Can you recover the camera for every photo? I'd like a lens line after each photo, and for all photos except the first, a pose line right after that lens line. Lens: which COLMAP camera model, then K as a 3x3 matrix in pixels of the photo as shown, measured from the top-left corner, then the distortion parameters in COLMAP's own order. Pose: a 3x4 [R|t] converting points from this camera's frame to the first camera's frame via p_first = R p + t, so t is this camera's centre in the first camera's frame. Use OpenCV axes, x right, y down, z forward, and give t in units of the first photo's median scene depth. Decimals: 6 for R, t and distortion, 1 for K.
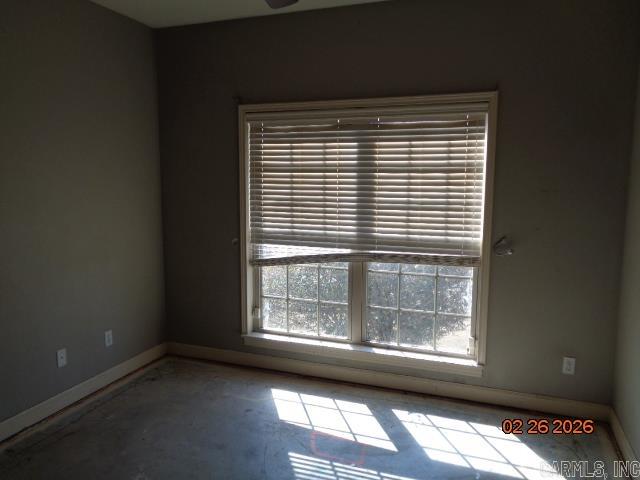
lens RADIAL K [[494.1, 0, 320.0], [0, 494.1, 240.0], [0, 0, 1]] dist [0.050228, 0.001102]
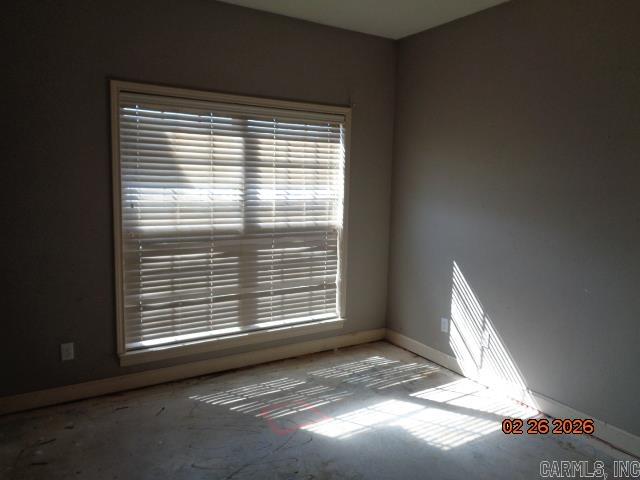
lens RADIAL K [[494.1, 0, 320.0], [0, 494.1, 240.0], [0, 0, 1]] dist [0.050228, 0.001102]
pose [[0.616288, -0.094734, 0.781802, -0.693796], [0.075171, 0.995282, 0.061346, -0.035496], [-0.783925, 0.020962, 0.620502, 0.239450]]
